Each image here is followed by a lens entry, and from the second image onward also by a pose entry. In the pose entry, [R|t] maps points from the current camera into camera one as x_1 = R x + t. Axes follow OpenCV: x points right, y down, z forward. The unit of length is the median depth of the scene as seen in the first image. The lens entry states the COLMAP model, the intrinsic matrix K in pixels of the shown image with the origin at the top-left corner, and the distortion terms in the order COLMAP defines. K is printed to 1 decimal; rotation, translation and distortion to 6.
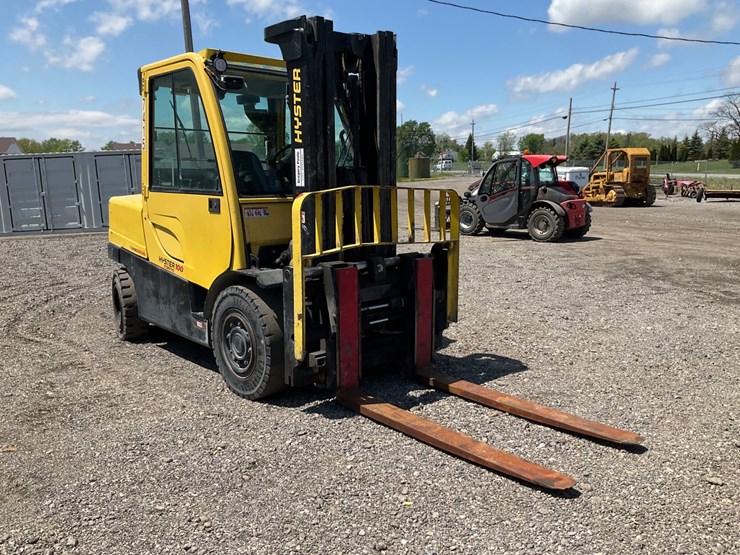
lens RADIAL K [[608.5, 0, 365.6], [0, 608.5, 277.1], [0, 0, 1]] dist [0.111244, -0.218671]
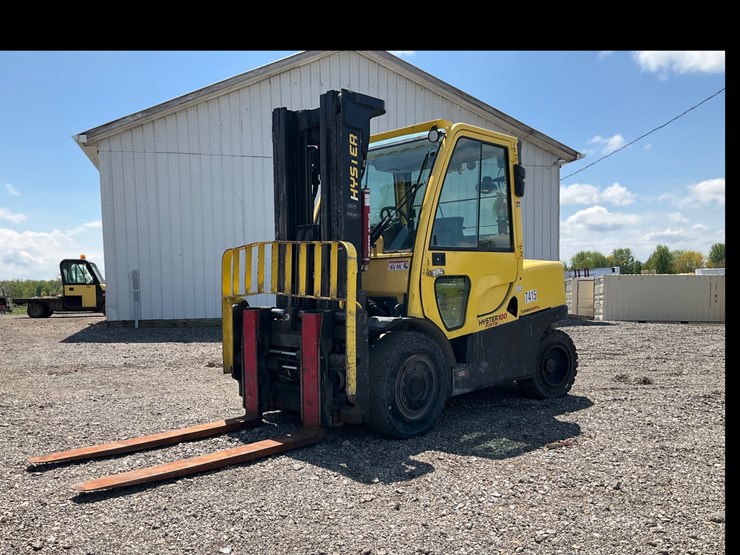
lens RADIAL K [[607.9, 0, 351.8], [0, 607.9, 328.4], [0, 0, 1]] dist [0.115886, -0.221823]
pose [[0.051834, 0.082696, -0.995226, 1.068856], [-0.151366, 0.985702, 0.074021, -0.089190], [0.987118, 0.146807, 0.063611, 1.011118]]
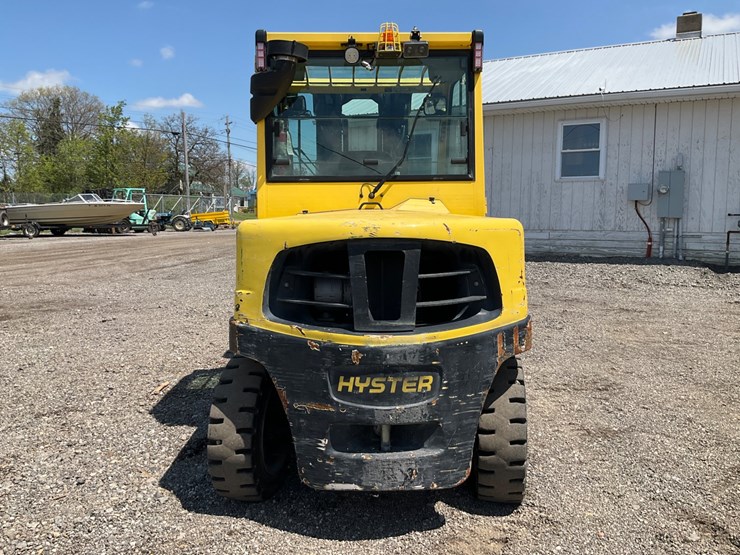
lens RADIAL K [[608.5, 0, 365.6], [0, 608.5, 277.1], [0, 0, 1]] dist [0.111244, -0.218671]
pose [[-0.764990, -0.052443, 0.641904, -0.860157], [0.113659, 0.970043, 0.214704, -0.275912], [-0.633934, 0.237205, -0.736113, 1.964701]]
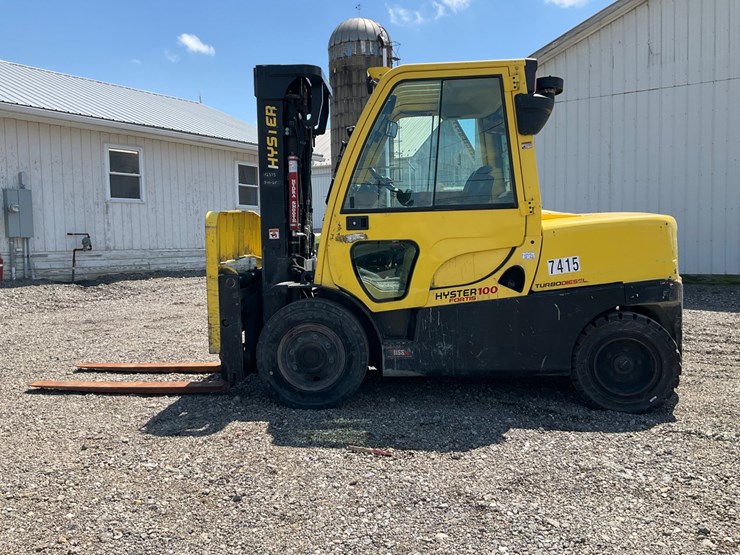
lens RADIAL K [[608.5, 0, 365.6], [0, 608.5, 277.1], [0, 0, 1]] dist [0.111244, -0.218671]
pose [[-0.713757, 0.066489, -0.697230, 0.672806], [-0.091436, 0.978119, 0.186878, -0.254579], [0.694399, 0.197138, -0.692060, 1.930963]]
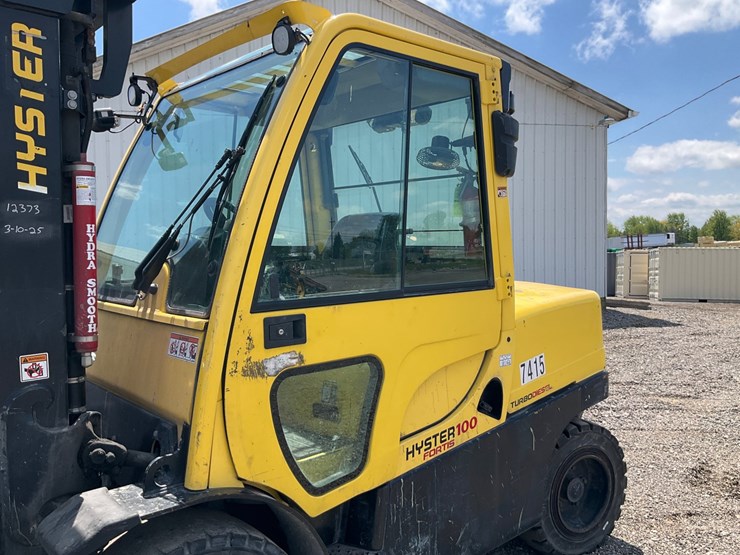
lens RADIAL K [[608.5, 0, 365.6], [0, 608.5, 277.1], [0, 0, 1]] dist [0.111244, -0.218671]
pose [[-0.002325, 0.060463, -0.998168, 0.432226], [-0.158008, 0.985609, 0.060070, -0.229779], [0.987435, 0.157858, 0.007262, 1.265012]]
